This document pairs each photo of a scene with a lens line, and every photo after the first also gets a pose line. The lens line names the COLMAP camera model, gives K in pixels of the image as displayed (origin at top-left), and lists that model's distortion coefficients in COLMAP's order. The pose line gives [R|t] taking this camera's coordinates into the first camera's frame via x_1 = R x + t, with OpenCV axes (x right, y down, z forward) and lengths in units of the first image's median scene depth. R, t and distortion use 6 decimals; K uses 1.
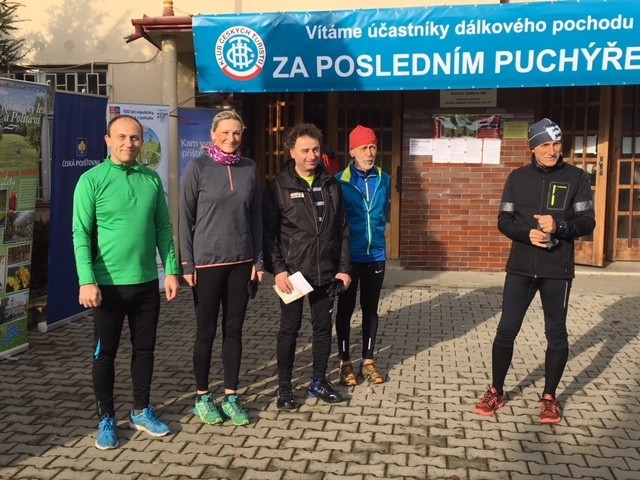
lens RADIAL K [[757.3, 0, 319.9], [0, 757.3, 240.8], [0, 0, 1]] dist [0.055981, 0.000000]
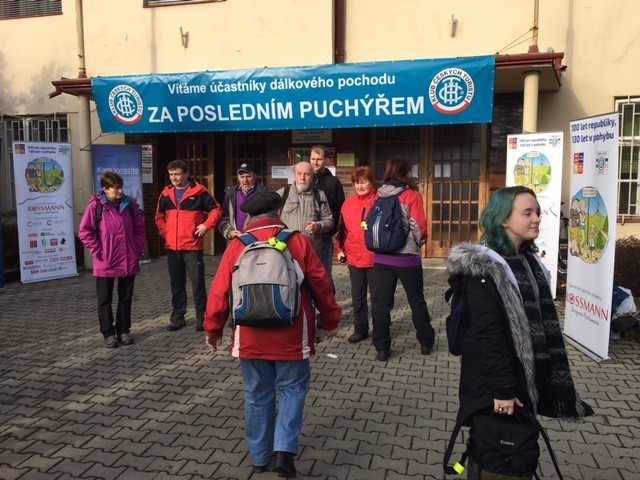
lens RADIAL K [[547.7, 0, 320.2], [0, 547.7, 240.4], [0, 0, 1]] dist [0.064855, -0.025878]
pose [[0.995463, 0.007970, -0.094814, 0.354960], [-0.007474, 0.999956, 0.005585, -0.009562], [0.094854, -0.004851, 0.995479, 0.035576]]
